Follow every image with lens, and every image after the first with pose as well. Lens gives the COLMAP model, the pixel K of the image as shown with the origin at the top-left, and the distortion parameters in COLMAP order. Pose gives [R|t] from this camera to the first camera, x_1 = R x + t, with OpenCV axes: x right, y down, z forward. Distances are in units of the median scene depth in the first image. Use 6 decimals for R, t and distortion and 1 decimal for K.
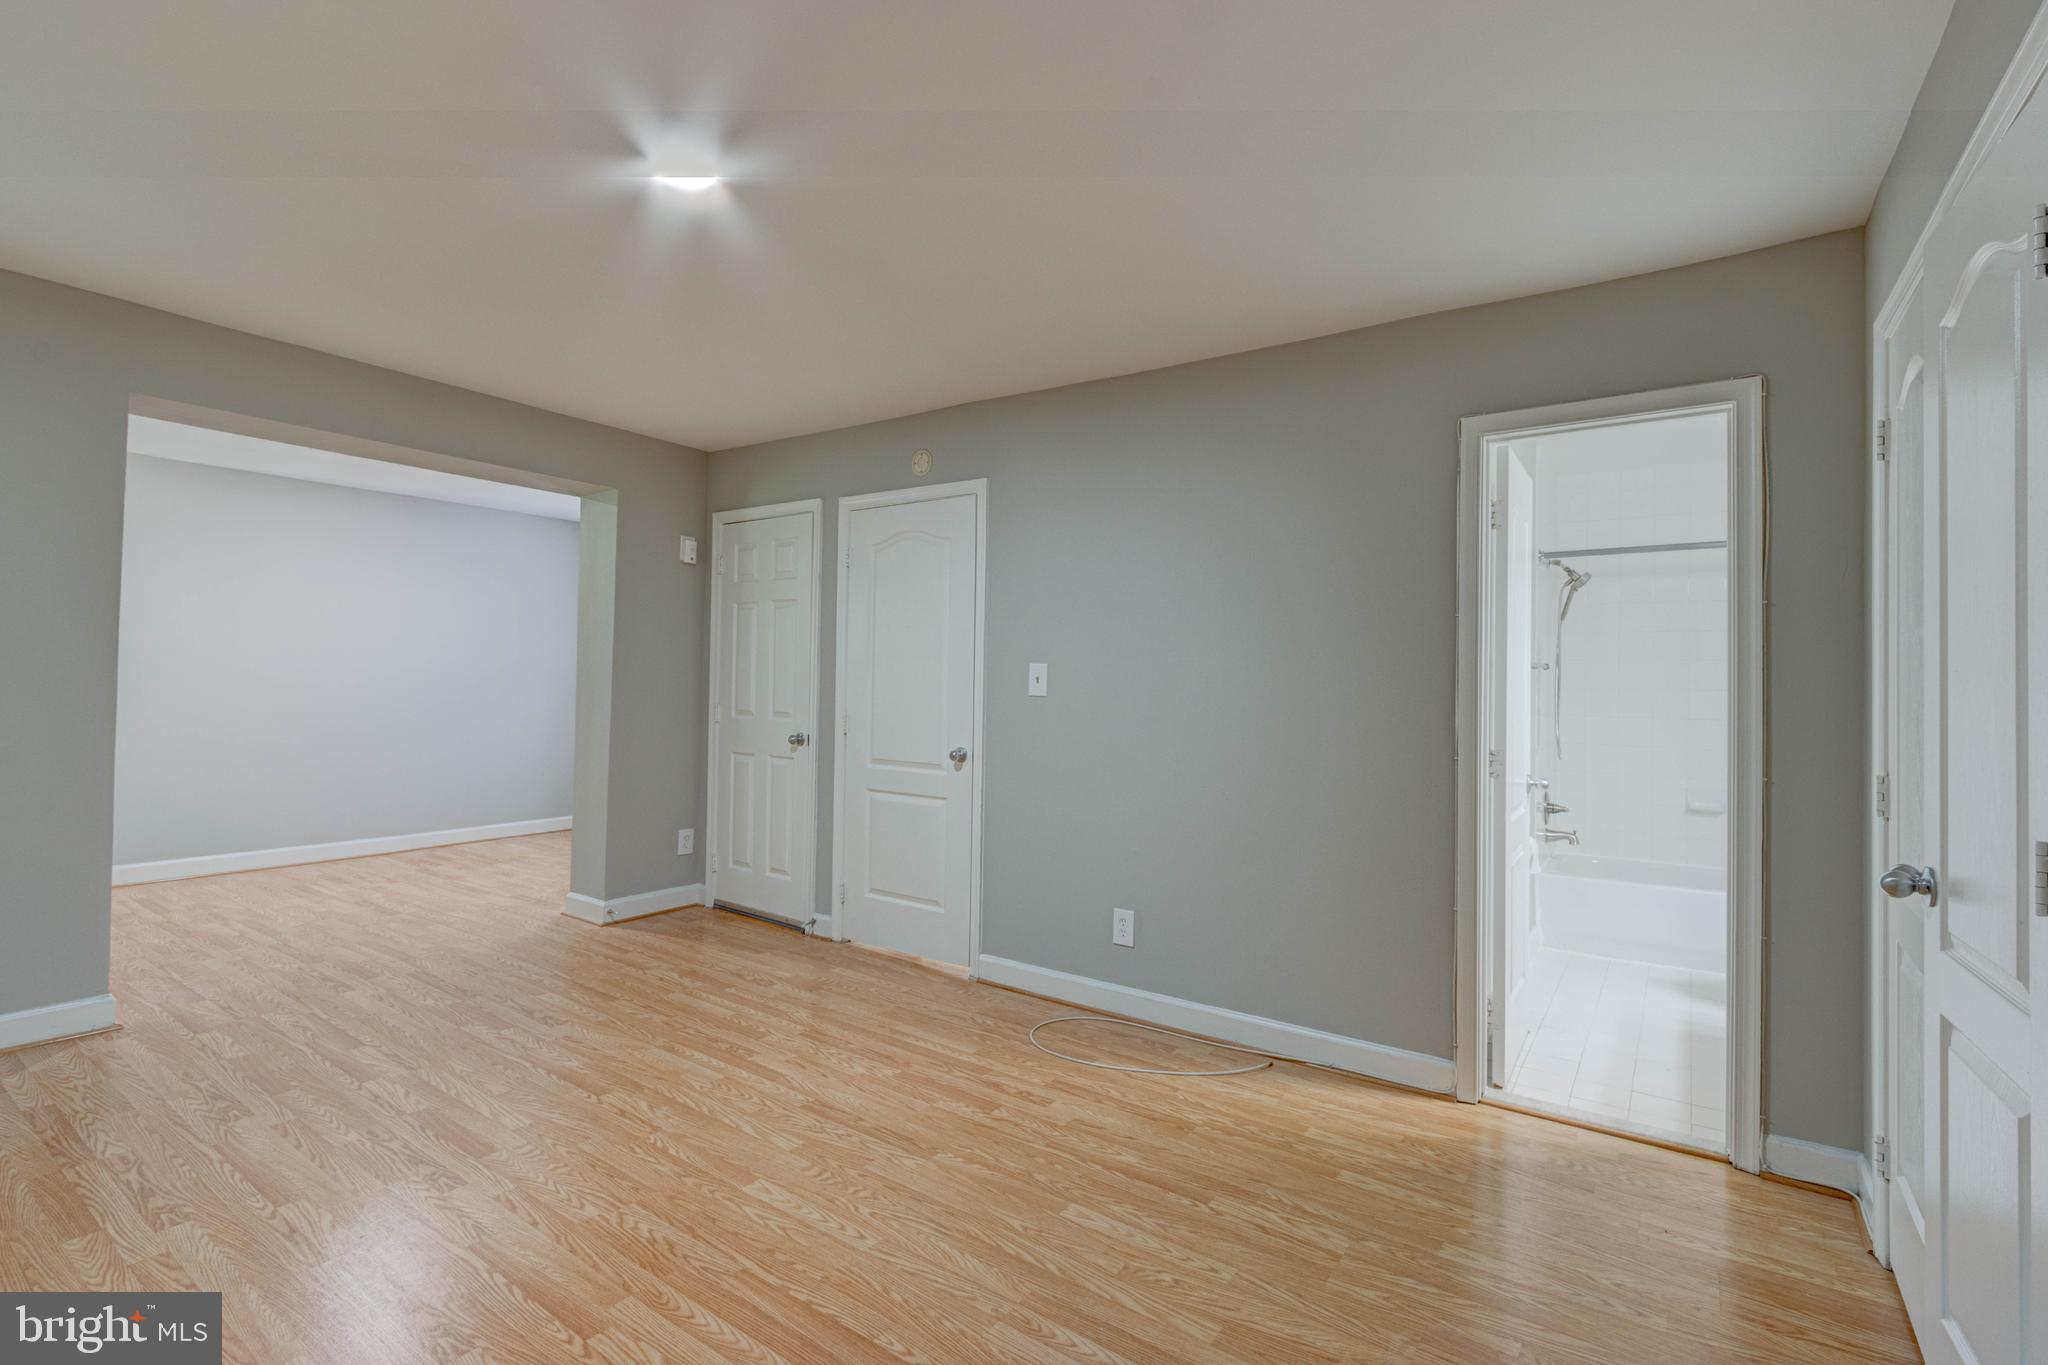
lens RADIAL K [[936.9, 0, 1033.2], [0, 936.9, 668.0], [0, 0, 1]] dist [0.008755, -0.004974]
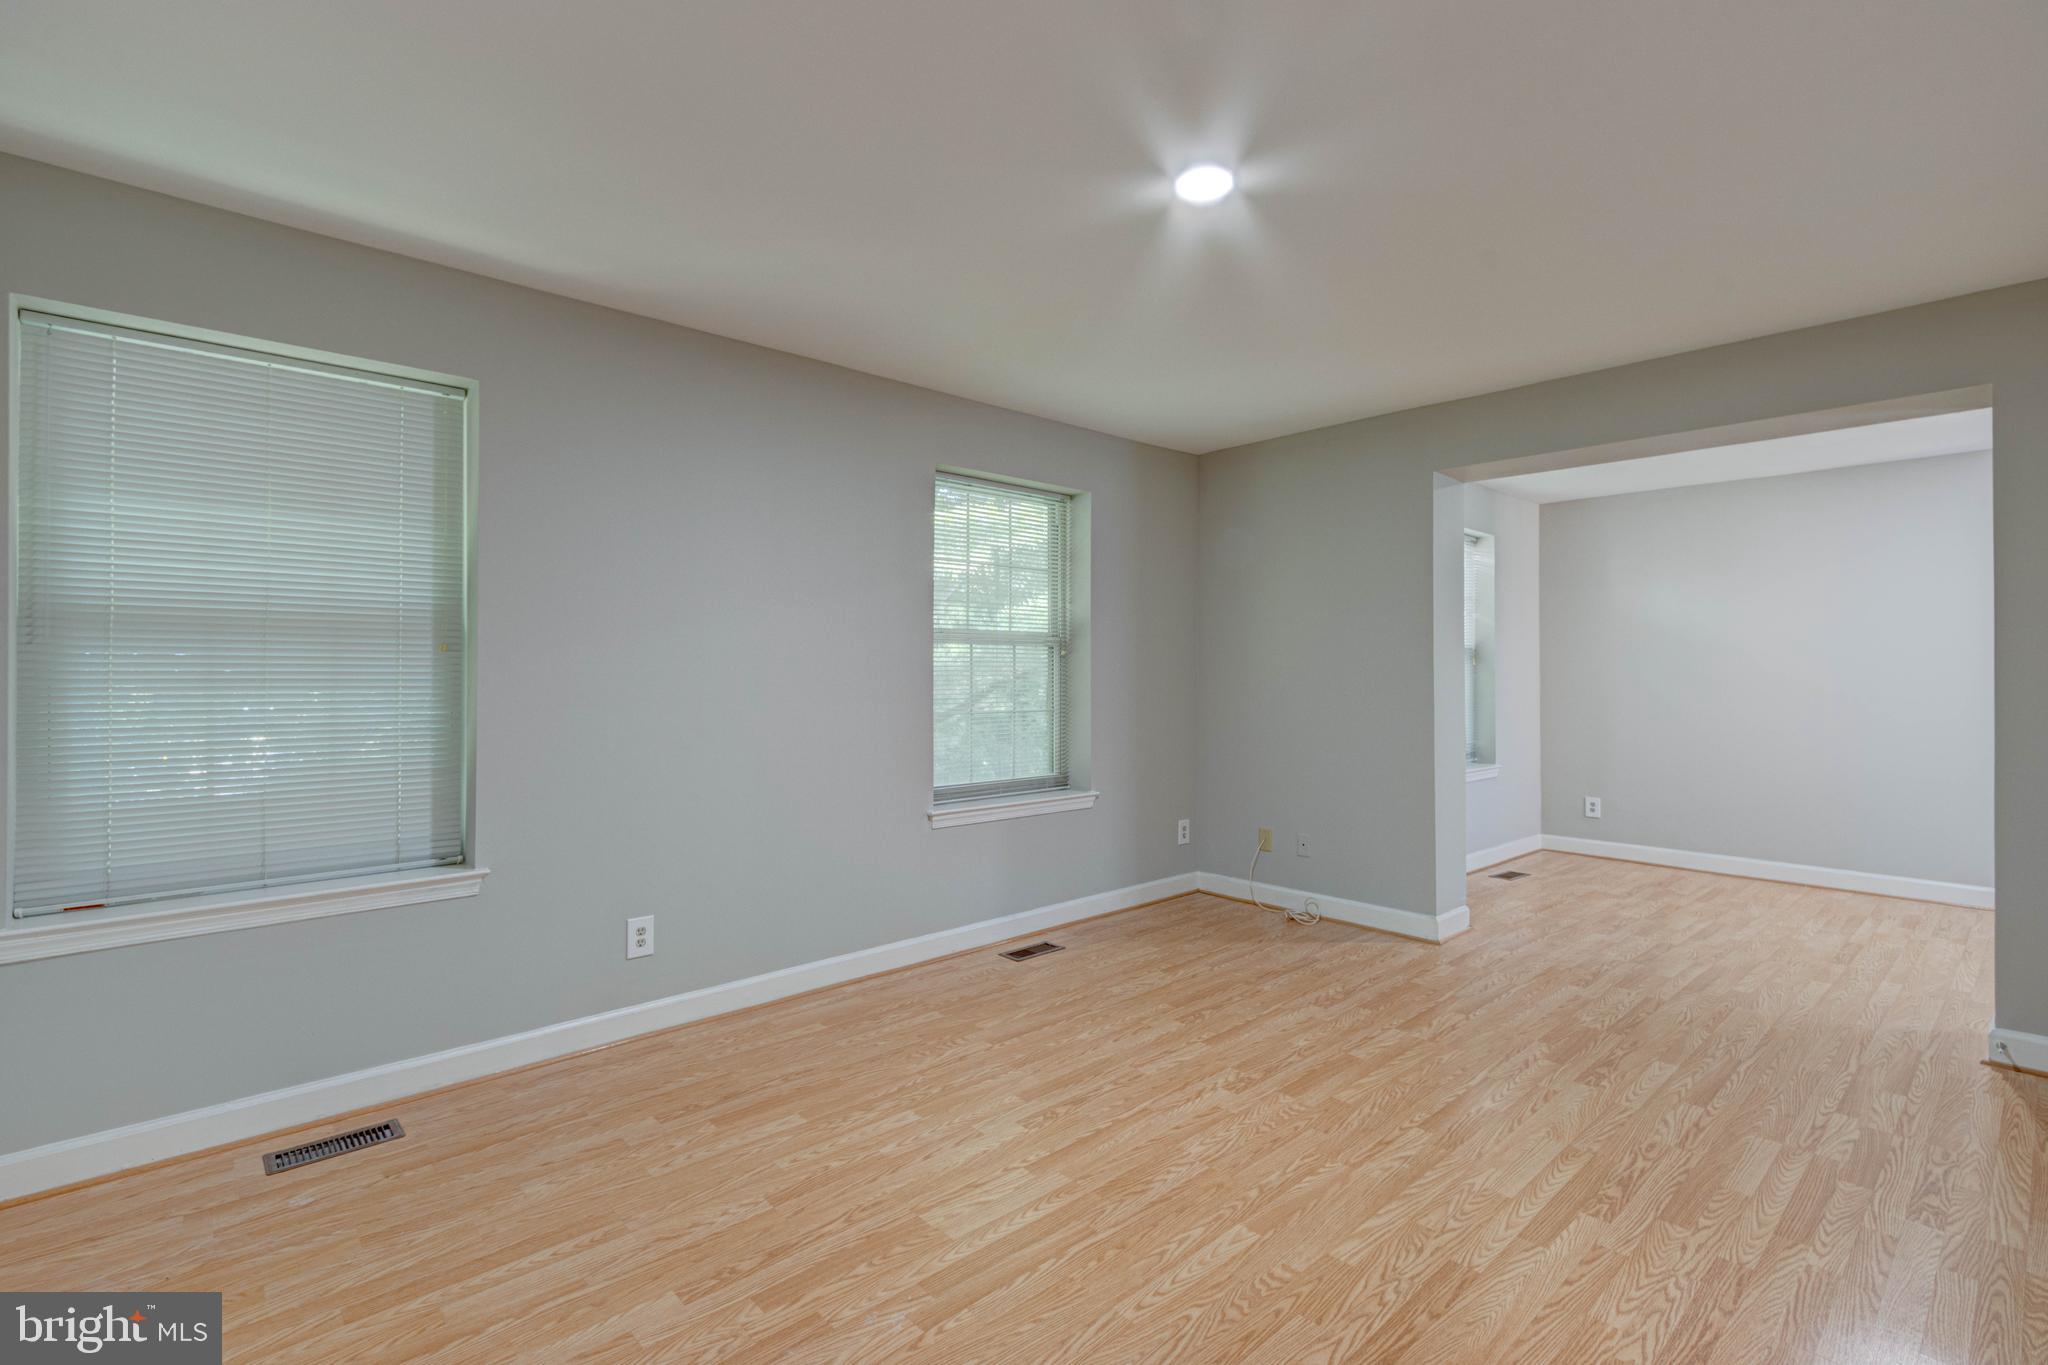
lens RADIAL K [[936.9, 0, 1033.2], [0, 936.9, 668.0], [0, 0, 1]] dist [0.008755, -0.004974]
pose [[-0.218392, -0.025136, -0.975537, 0.509035], [0.008687, 0.999579, -0.027700, 0.022172], [0.975822, -0.014524, -0.218082, 0.788530]]
